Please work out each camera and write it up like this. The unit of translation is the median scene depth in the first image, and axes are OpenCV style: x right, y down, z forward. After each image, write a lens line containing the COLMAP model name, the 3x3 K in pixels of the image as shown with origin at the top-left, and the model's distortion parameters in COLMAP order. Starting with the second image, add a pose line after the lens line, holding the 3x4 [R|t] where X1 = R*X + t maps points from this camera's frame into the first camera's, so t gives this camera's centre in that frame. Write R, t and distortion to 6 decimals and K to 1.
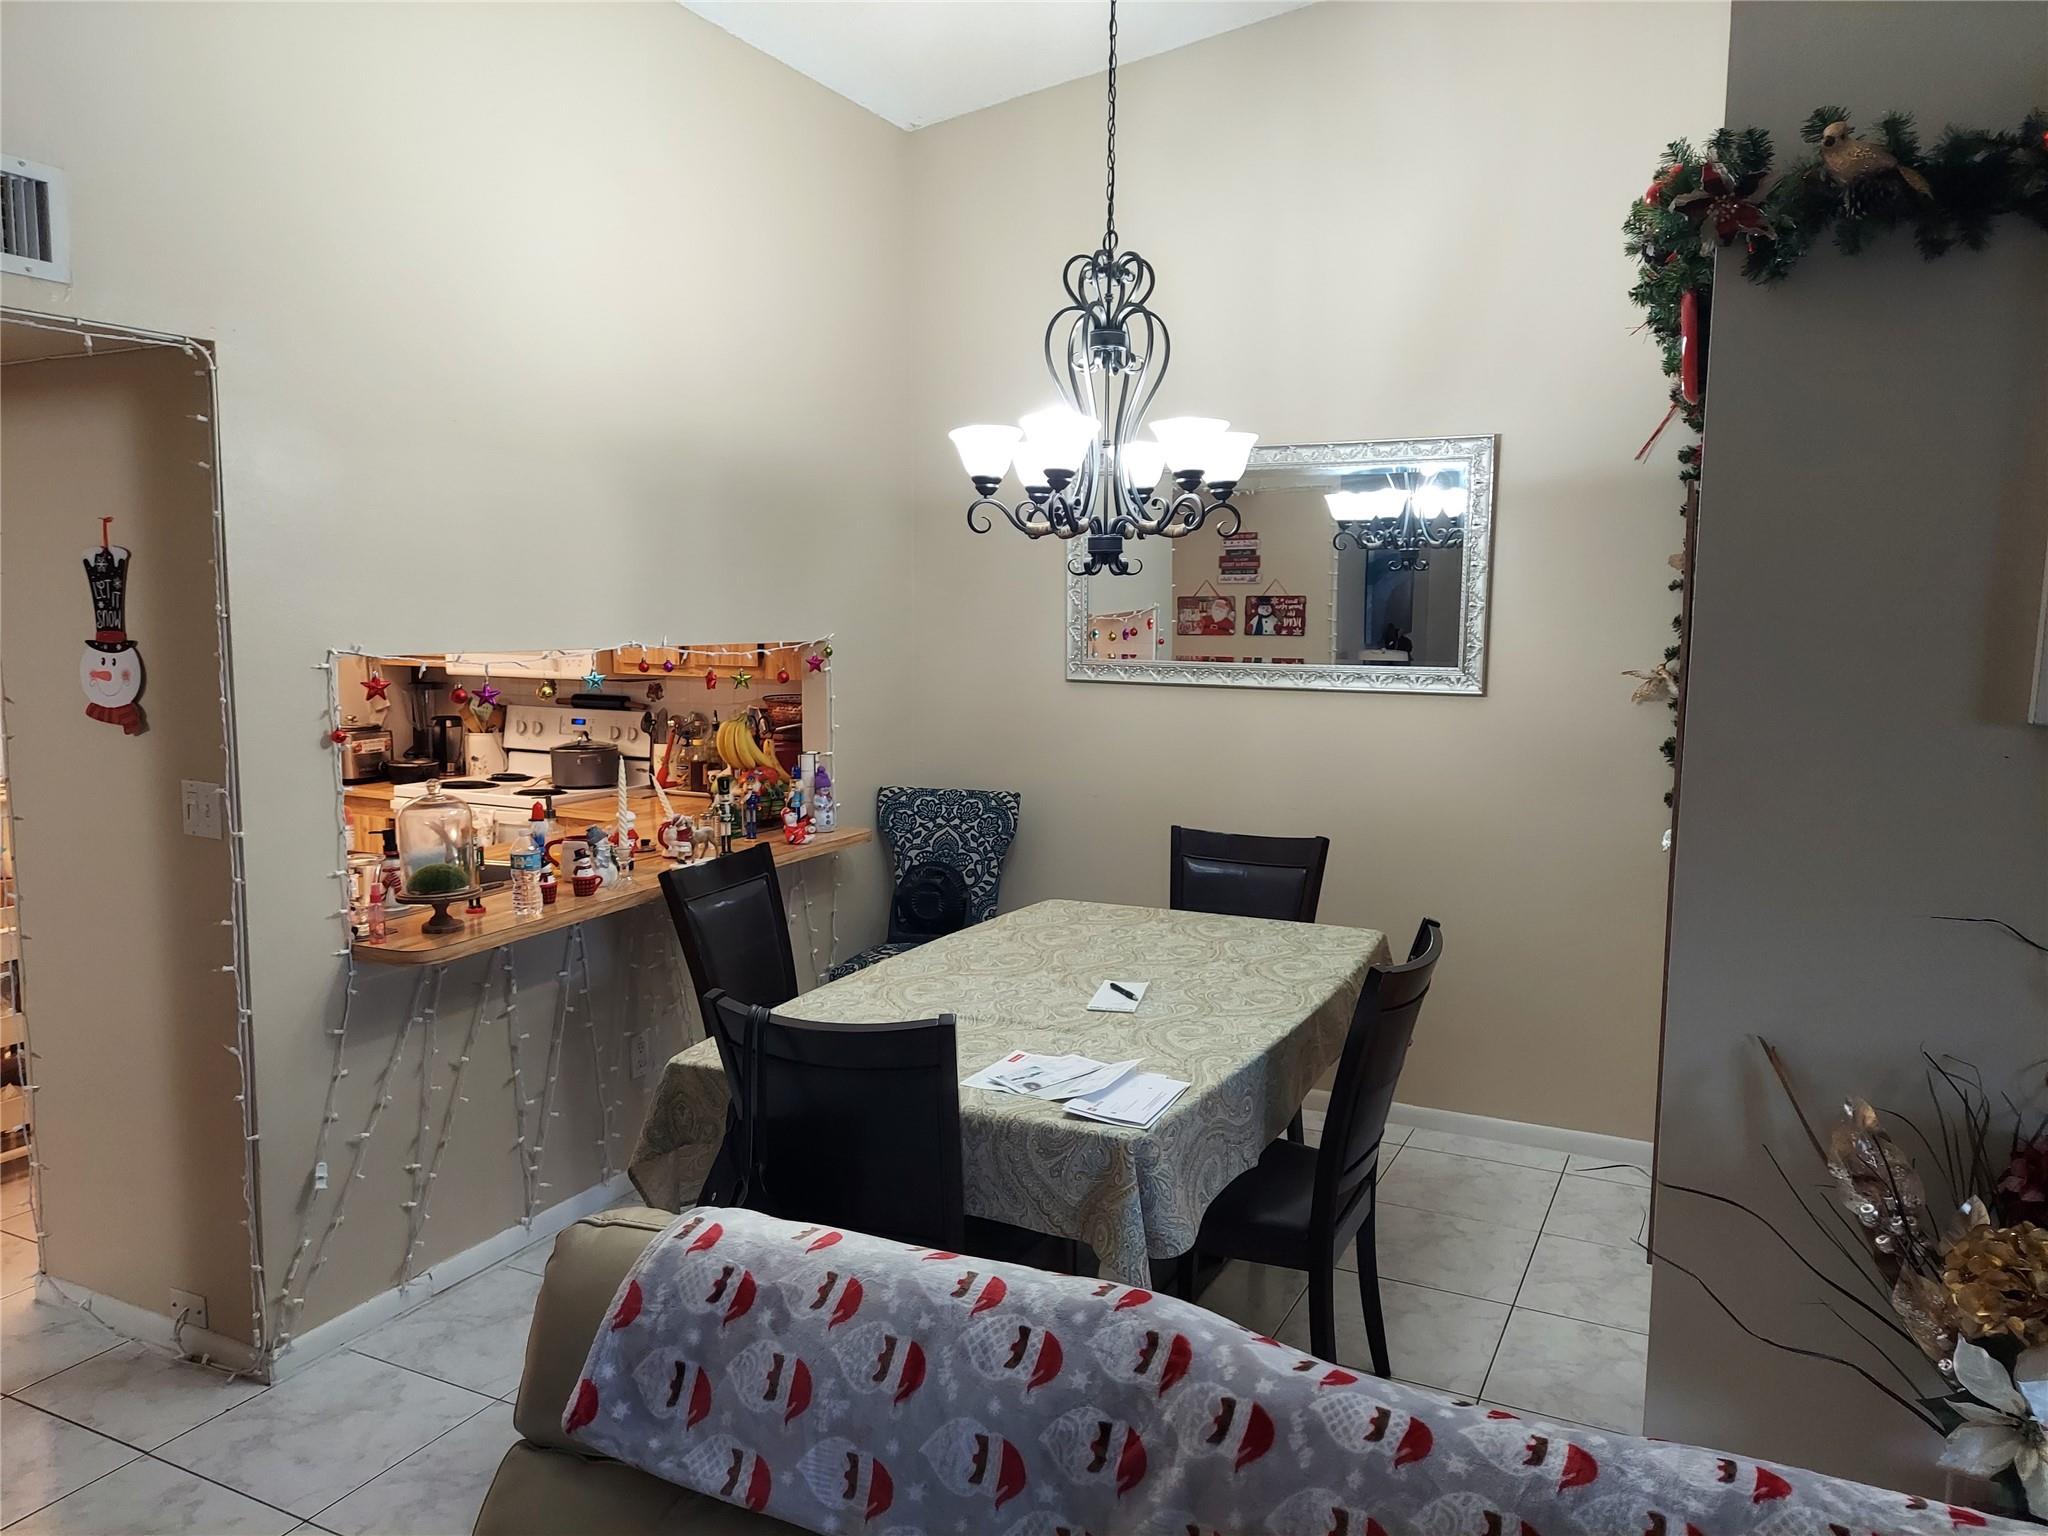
lens RADIAL K [[1469.5, 0, 1029.4], [0, 1469.5, 767.6], [0, 0, 1]] dist [0.073371, -0.039869]
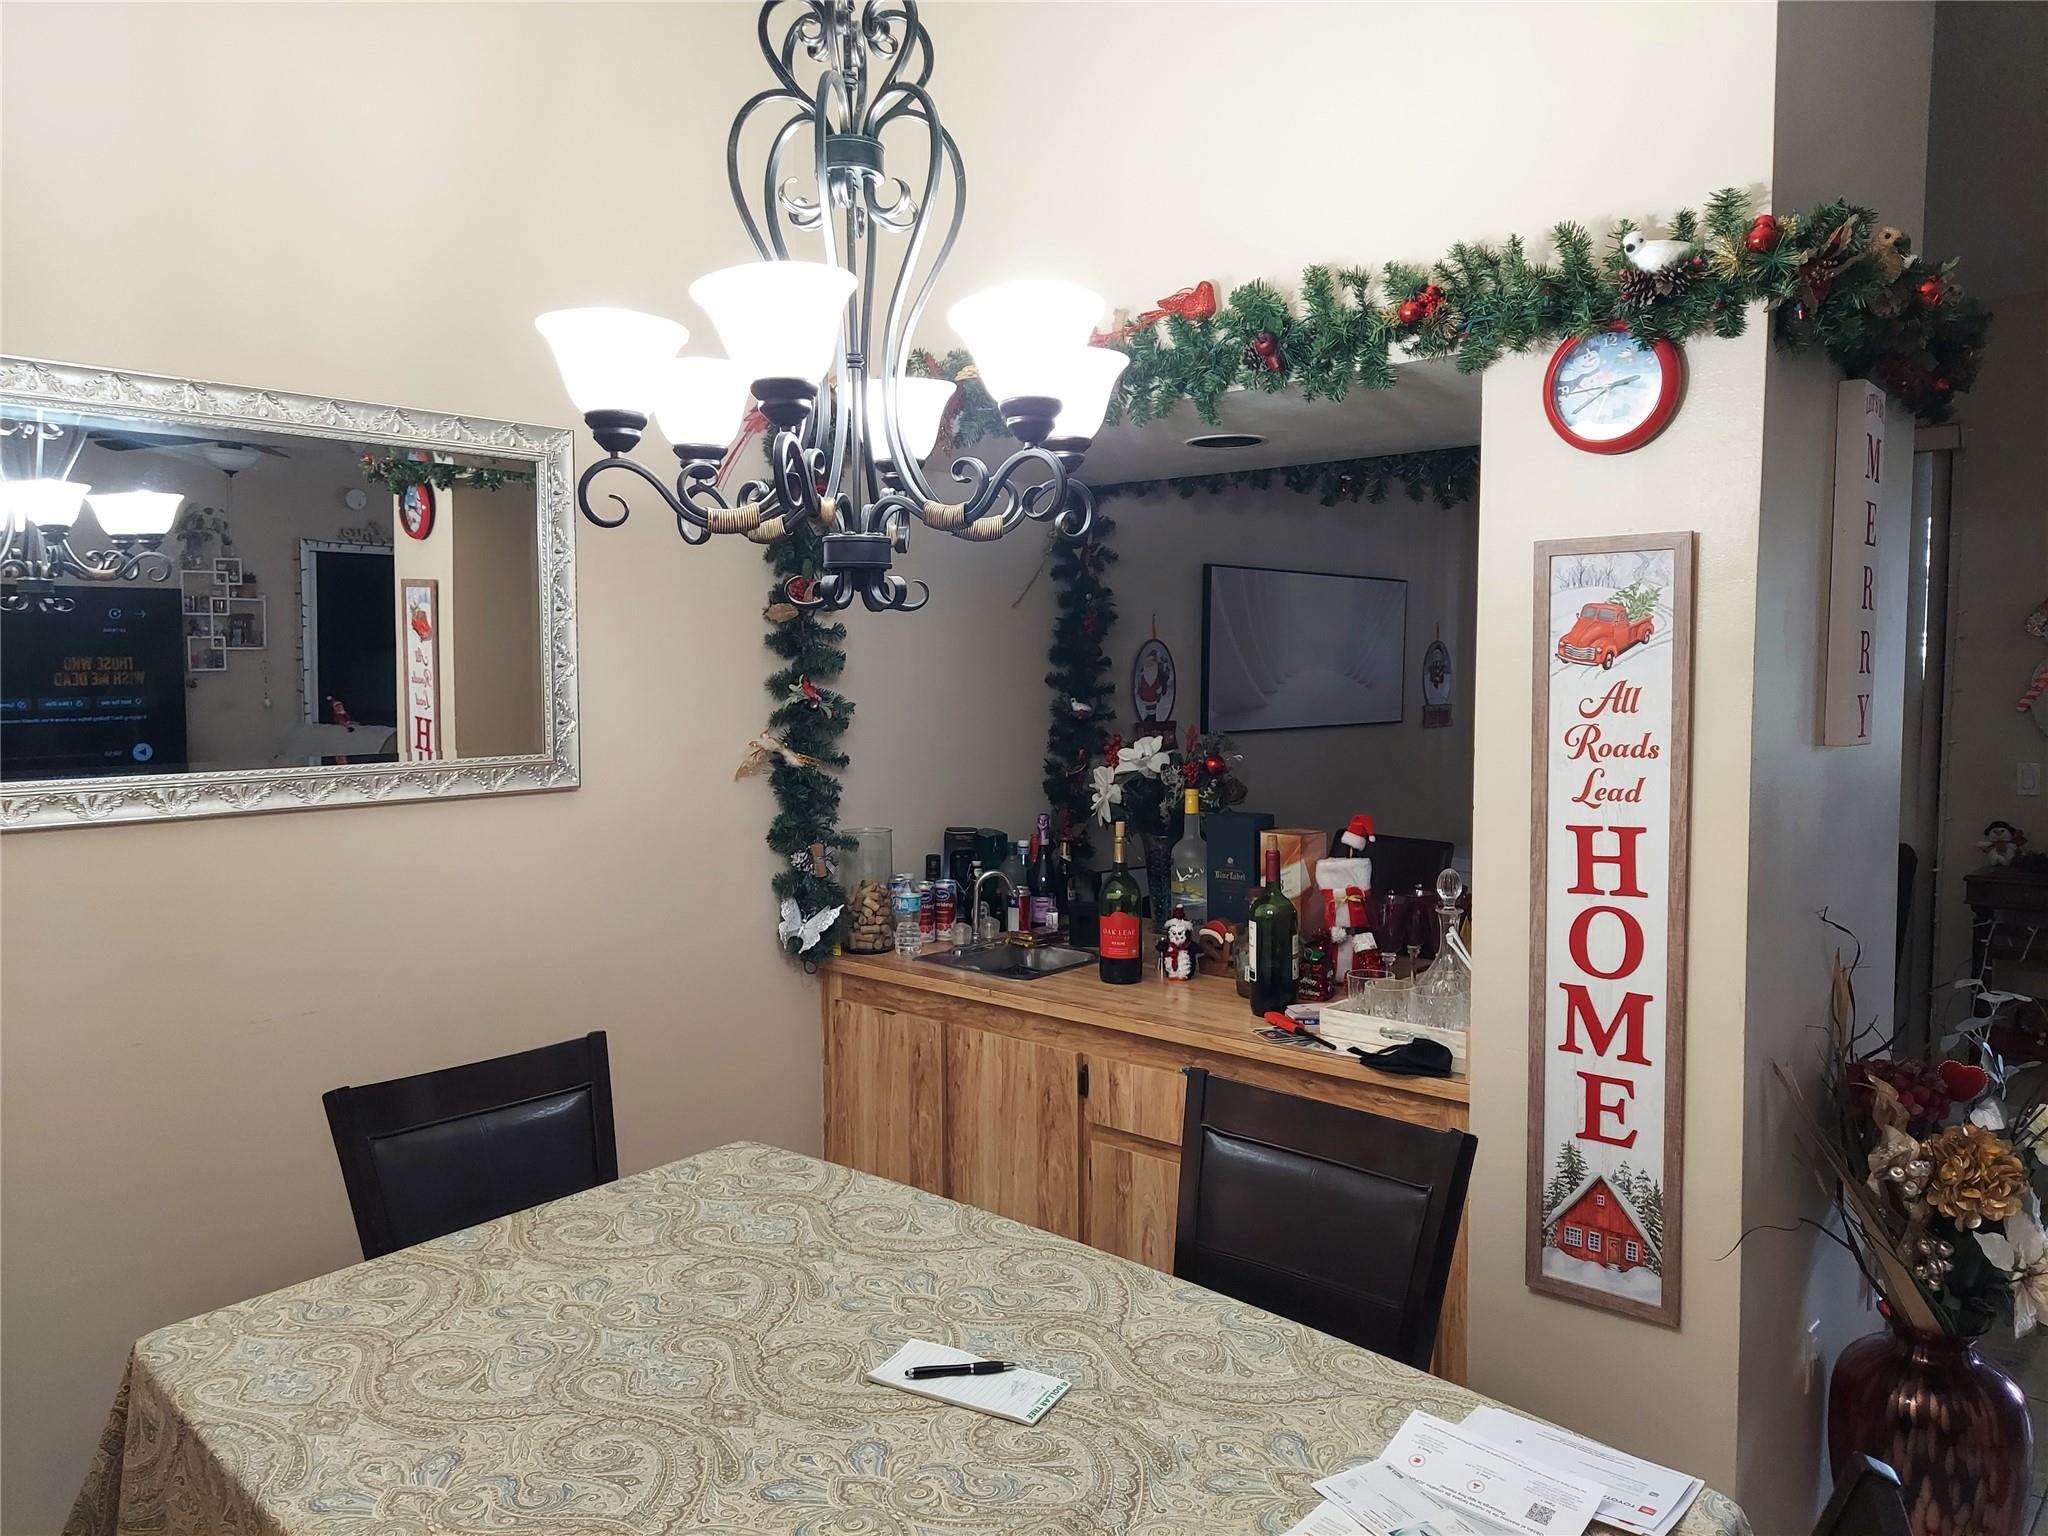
lens RADIAL K [[1469.5, 0, 1033.5], [0, 1469.5, 736.8], [0, 0, 1]] dist [0.073371, -0.039869]
pose [[0.250469, -0.047914, 0.966938, -0.436839], [0.116374, 0.993023, 0.019061, -0.082397], [-0.961105, 0.107752, 0.254297, 0.806025]]
